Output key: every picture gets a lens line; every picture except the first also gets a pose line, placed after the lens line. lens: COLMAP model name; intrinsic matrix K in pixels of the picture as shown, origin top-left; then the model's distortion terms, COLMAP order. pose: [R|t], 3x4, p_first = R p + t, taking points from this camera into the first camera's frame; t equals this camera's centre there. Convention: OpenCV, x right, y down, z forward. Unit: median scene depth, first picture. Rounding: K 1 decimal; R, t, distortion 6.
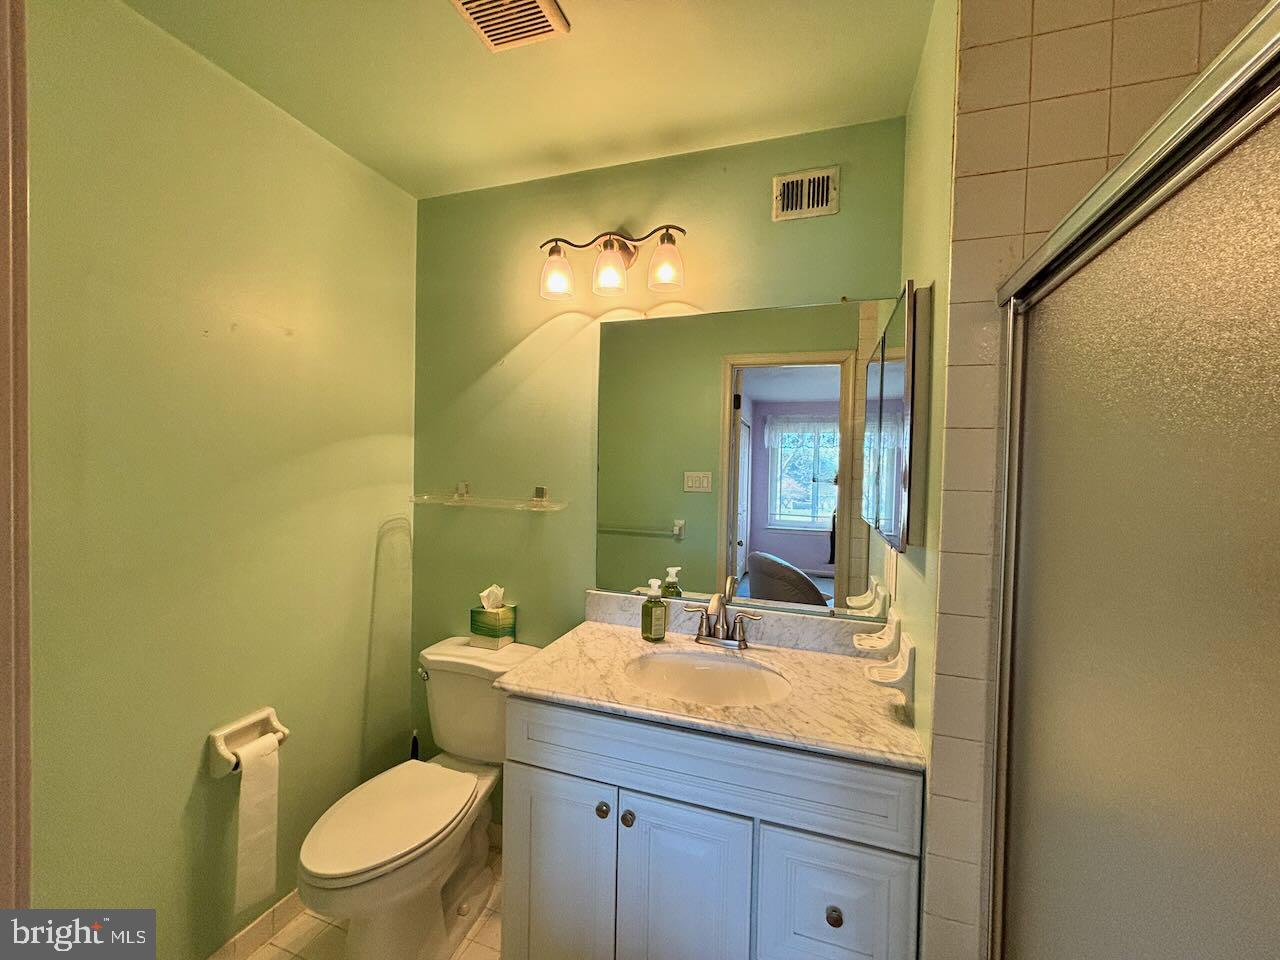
lens RADIAL K [[514.7, 0, 641.4], [0, 514.7, 479.2], [0, 0, 1]] dist [0.003110, -0.001900]
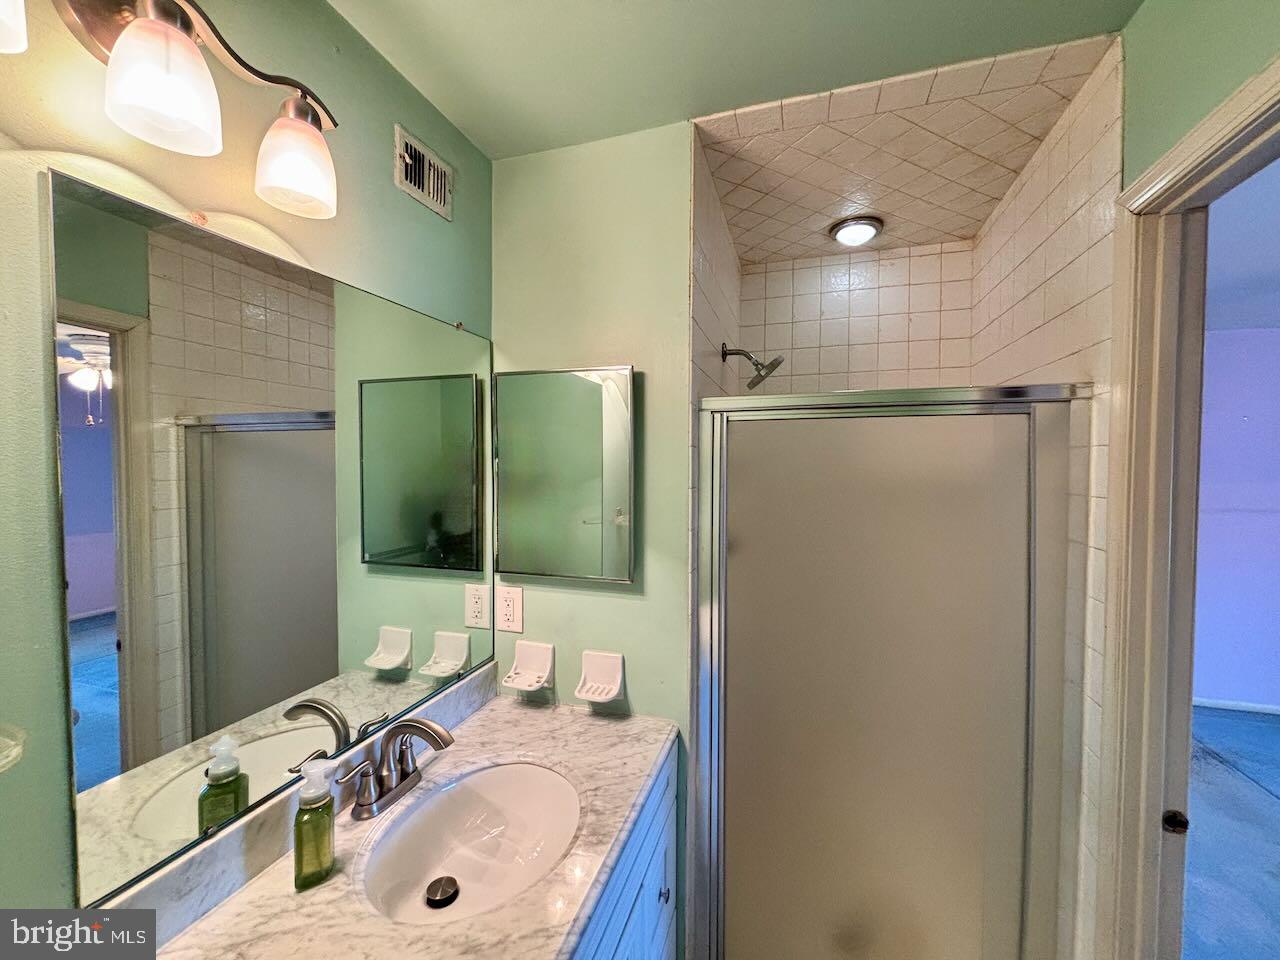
lens RADIAL K [[514.7, 0, 638.4], [0, 514.7, 479.1], [0, 0, 1]] dist [0.003110, -0.001900]
pose [[-0.004662, -0.051727, 0.998650, -0.504883], [0.019569, 0.998465, 0.051809, -0.119984], [-0.999798, 0.019784, -0.003642, 0.685912]]
